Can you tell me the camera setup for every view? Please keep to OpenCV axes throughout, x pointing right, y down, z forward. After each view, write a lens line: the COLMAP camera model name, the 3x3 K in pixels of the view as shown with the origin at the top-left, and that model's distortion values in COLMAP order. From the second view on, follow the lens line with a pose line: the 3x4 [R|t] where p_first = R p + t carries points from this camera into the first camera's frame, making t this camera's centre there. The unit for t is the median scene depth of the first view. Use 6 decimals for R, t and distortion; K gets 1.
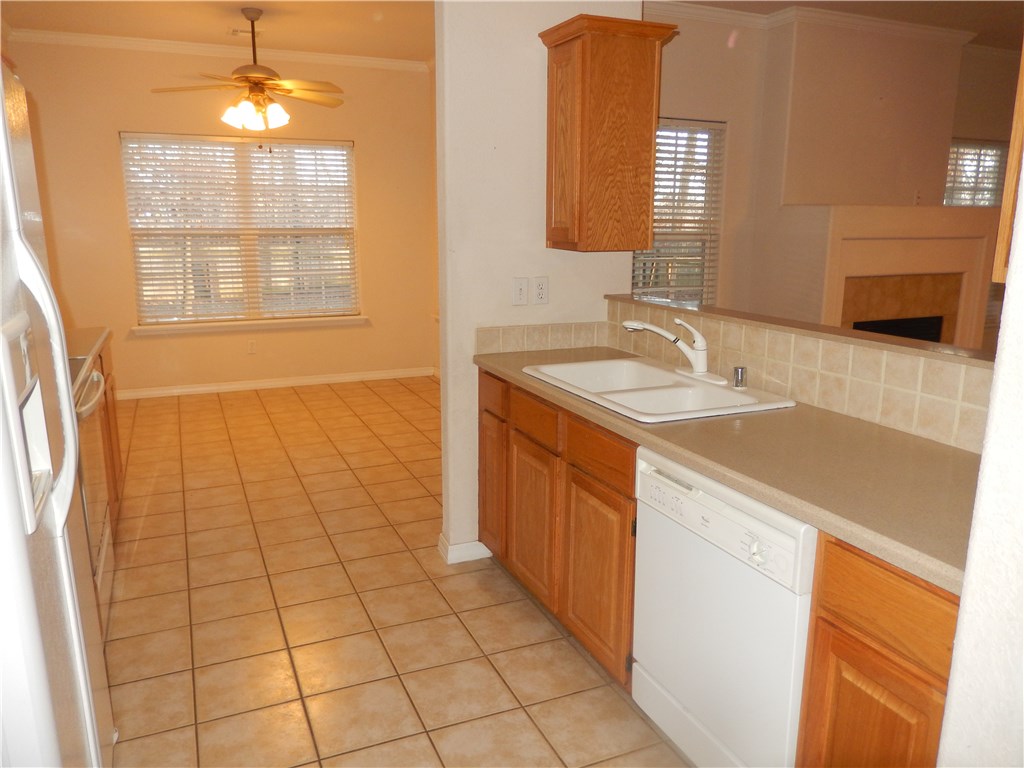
lens RADIAL K [[759.3, 0, 510.2], [0, 759.3, 390.5], [0, 0, 1]] dist [0.000687, -0.014530]
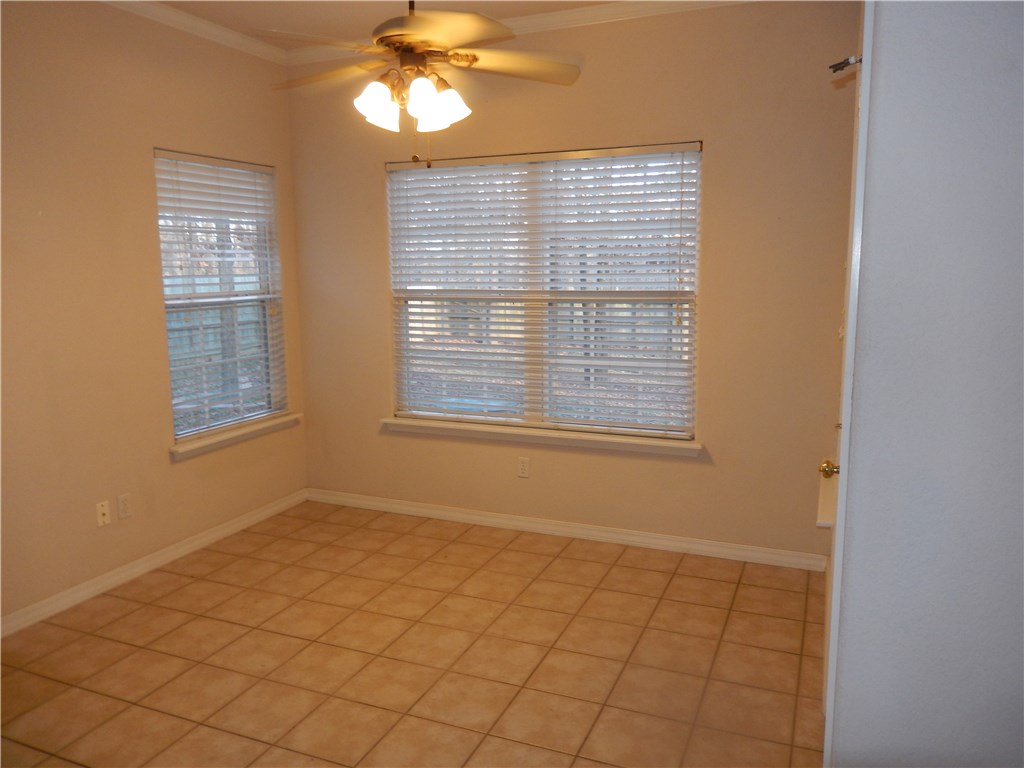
lens RADIAL K [[759.3, 0, 512.9], [0, 759.3, 388.3], [0, 0, 1]] dist [0.000687, -0.014530]
pose [[0.683699, 0.102532, -0.722526, 0.143042], [-0.147082, 0.989124, 0.001186, -0.142797], [0.714789, 0.105460, 0.691343, 0.600903]]
